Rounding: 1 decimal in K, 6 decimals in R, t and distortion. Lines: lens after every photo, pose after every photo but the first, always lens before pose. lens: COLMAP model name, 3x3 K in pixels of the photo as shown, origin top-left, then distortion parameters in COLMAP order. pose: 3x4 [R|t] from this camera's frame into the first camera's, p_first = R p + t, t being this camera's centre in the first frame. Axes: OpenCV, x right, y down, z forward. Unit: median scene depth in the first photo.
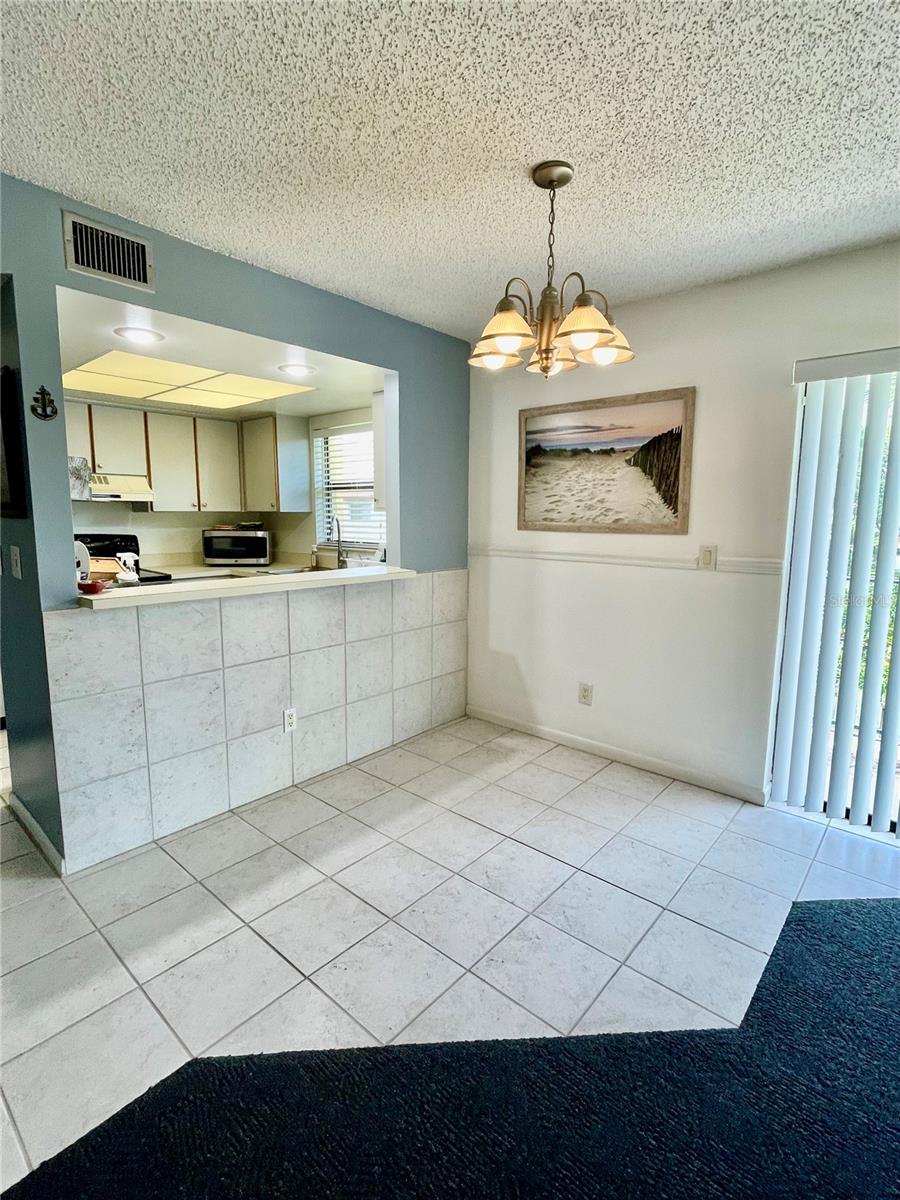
lens RADIAL K [[579.1, 0, 449.3], [0, 579.1, 594.9], [0, 0, 1]] dist [-0.001492, -0.000558]
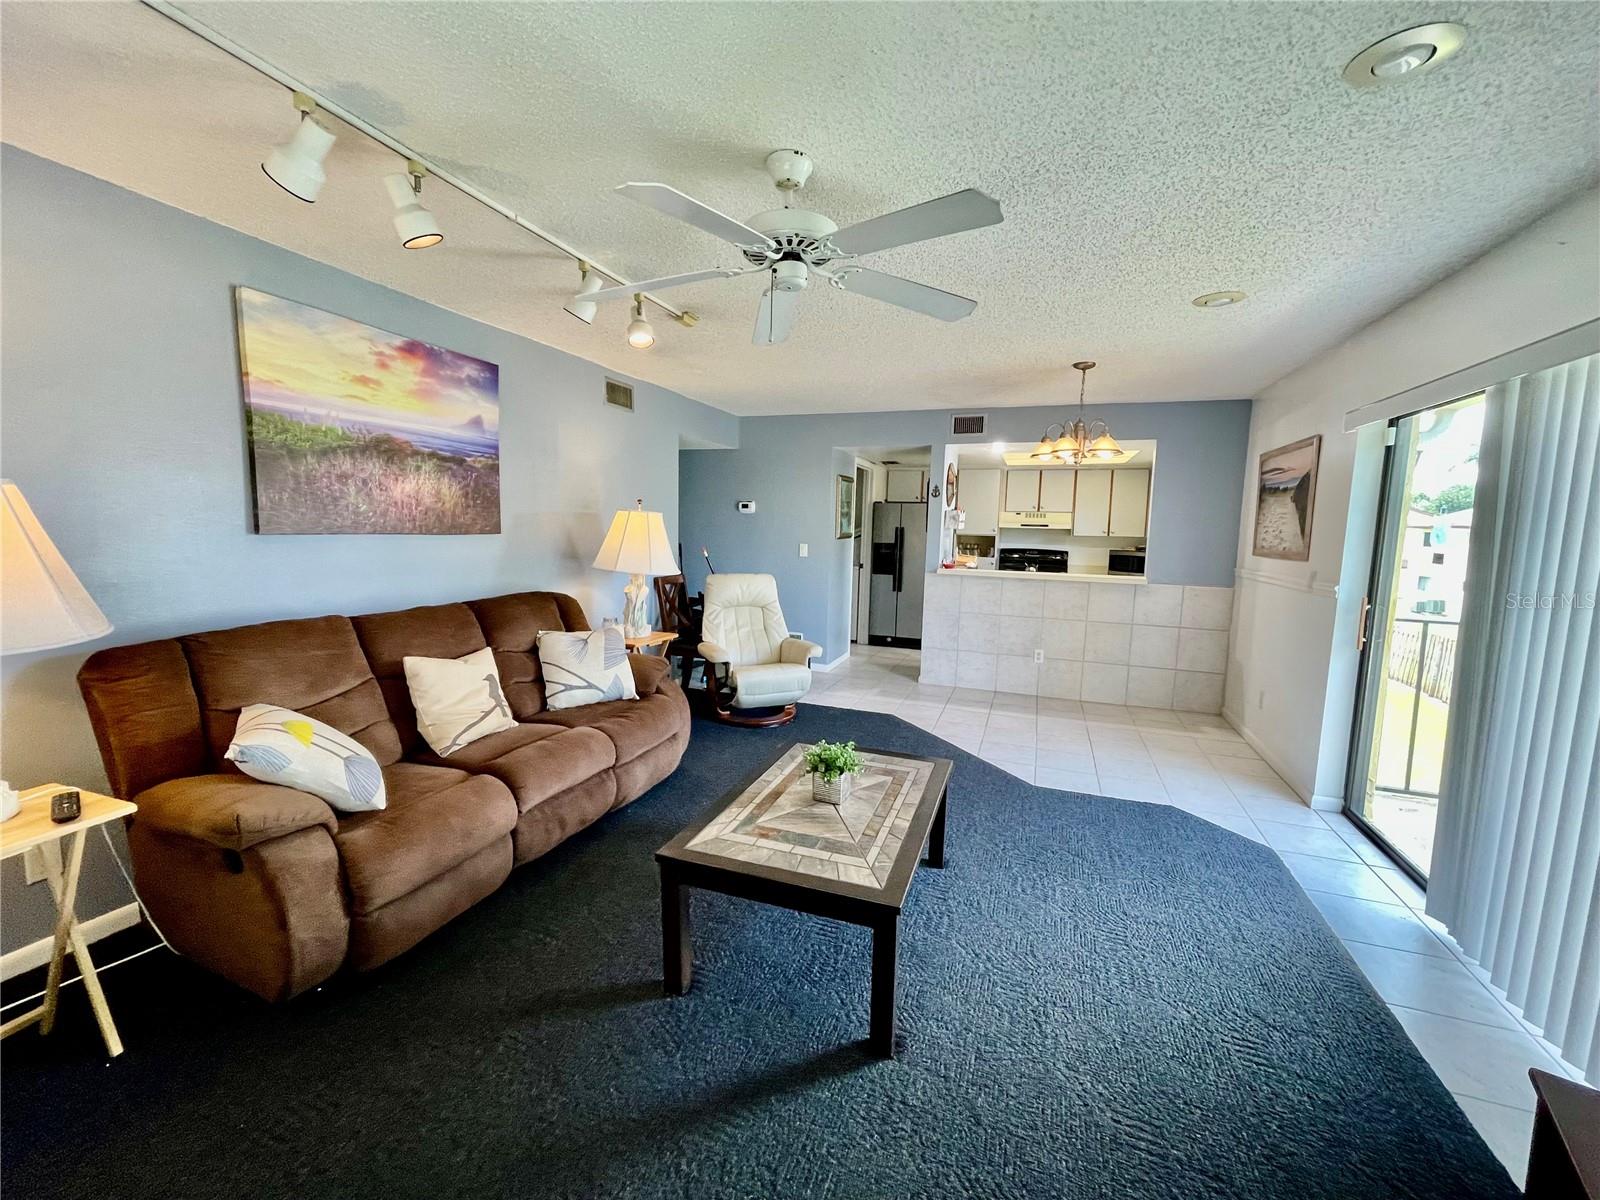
lens RADIAL K [[658.0, 0, 800.0], [0, 658.0, 600.0], [0, 0, 1]] dist [-0.000207, -0.000026]
pose [[0.359101, 0.106087, -0.927250, 1.106381], [-0.150888, 0.987048, 0.054493, 0.045061], [0.921021, 0.120342, 0.370458, -0.345176]]
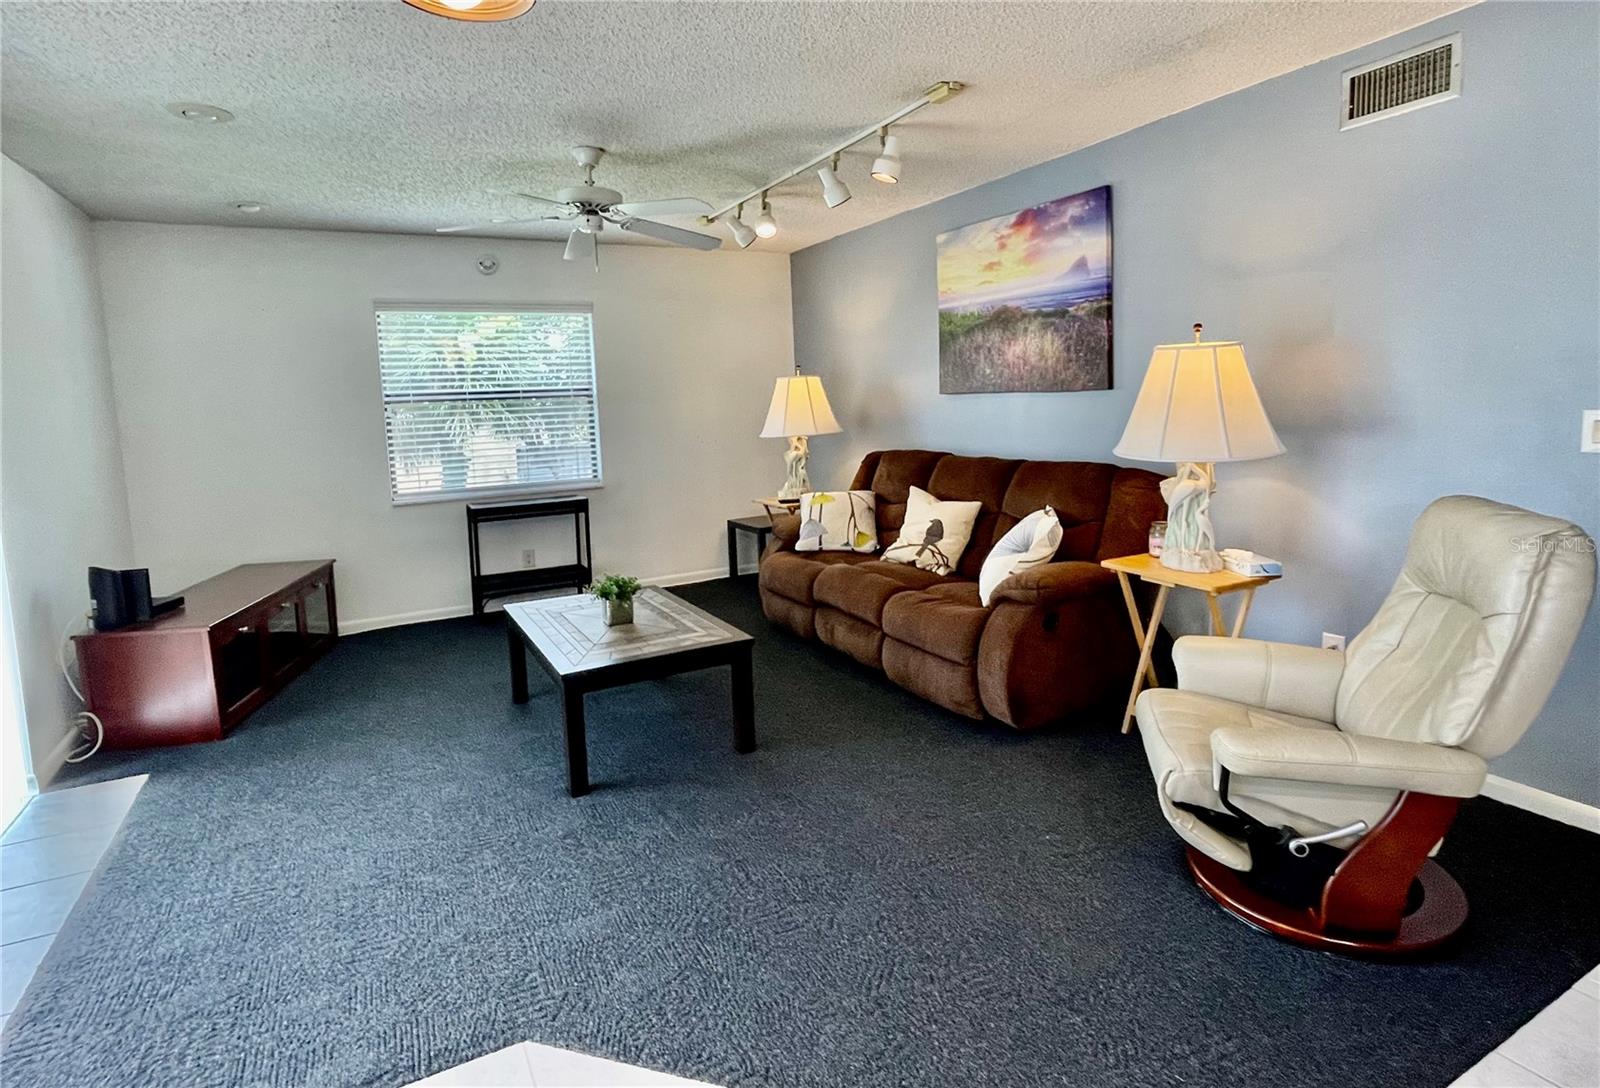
lens RADIAL K [[829.6, 0, 794.2], [0, 829.6, 492.7], [0, 0, 1]] dist [-0.001897, -0.000873]
pose [[-0.935953, -0.013620, 0.351861, -0.109516], [0.079392, 0.965360, 0.248552, -0.110920], [-0.343058, 0.260568, -0.902450, 0.811511]]
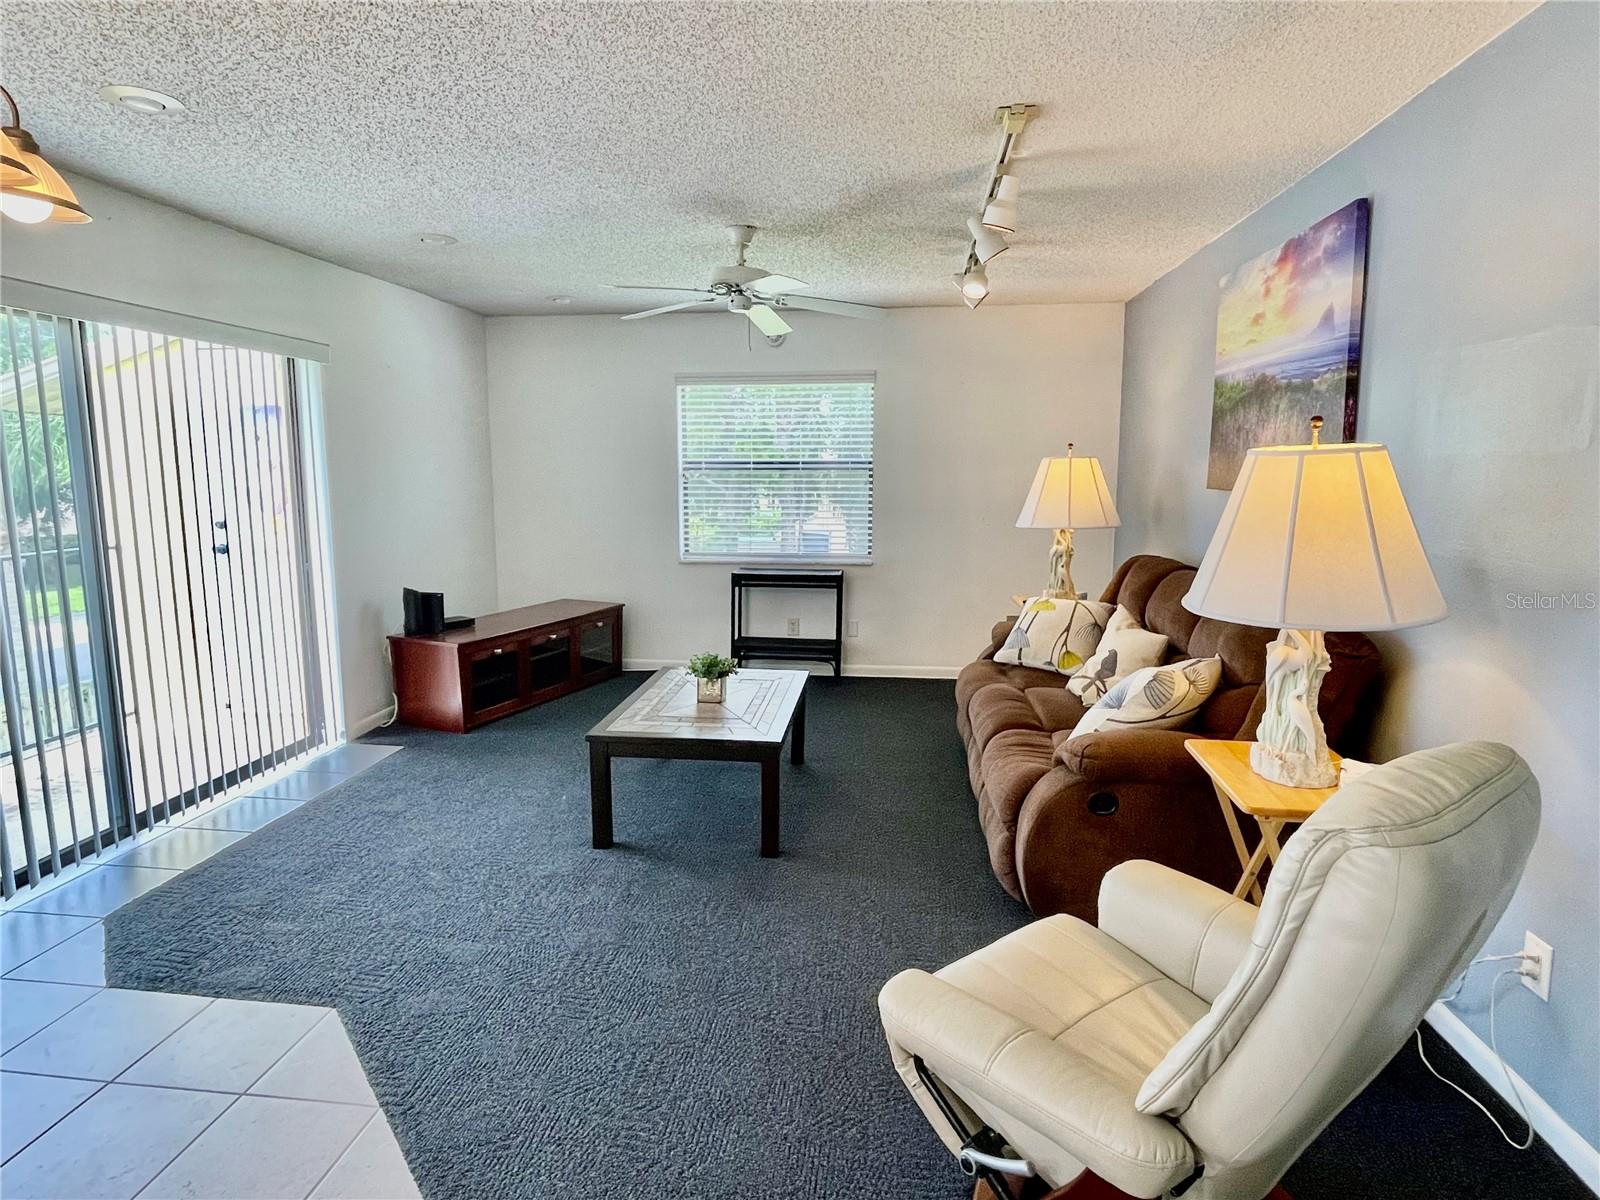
lens RADIAL K [[906.6, 0, 793.9], [0, 906.6, 597.9], [0, 0, 1]] dist [-0.004971, -0.002348]
pose [[-0.567301, -0.129470, 0.813269, -0.528041], [0.111325, 0.966442, 0.231510, -0.096370], [-0.815951, 0.221873, -0.533850, 0.491176]]
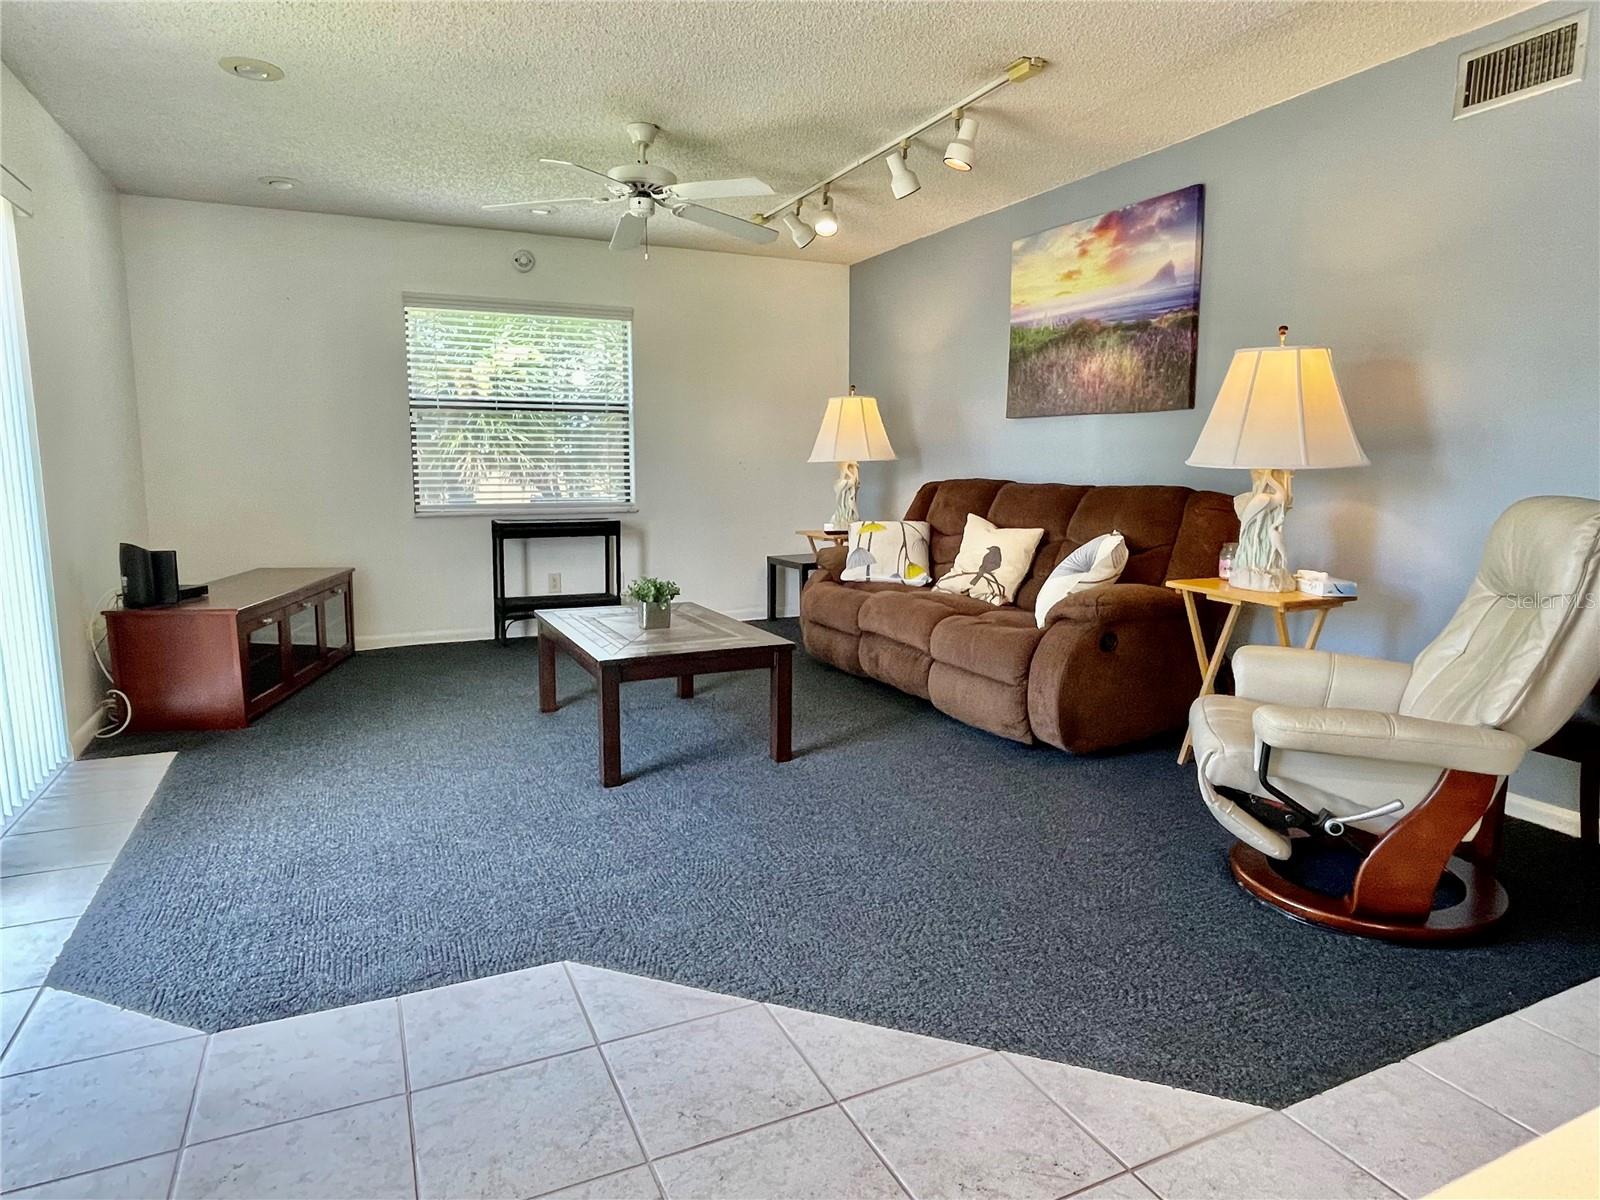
lens RADIAL K [[947.8, 0, 800.0], [0, 947.8, 600.0], [0, 0, 1]] dist [-0.000490, 0.000656]
pose [[-0.918942, -0.069600, 0.388203, -0.141422], [0.044855, 0.959475, 0.278201, -0.053364], [-0.391834, 0.273064, -0.878580, 0.916318]]
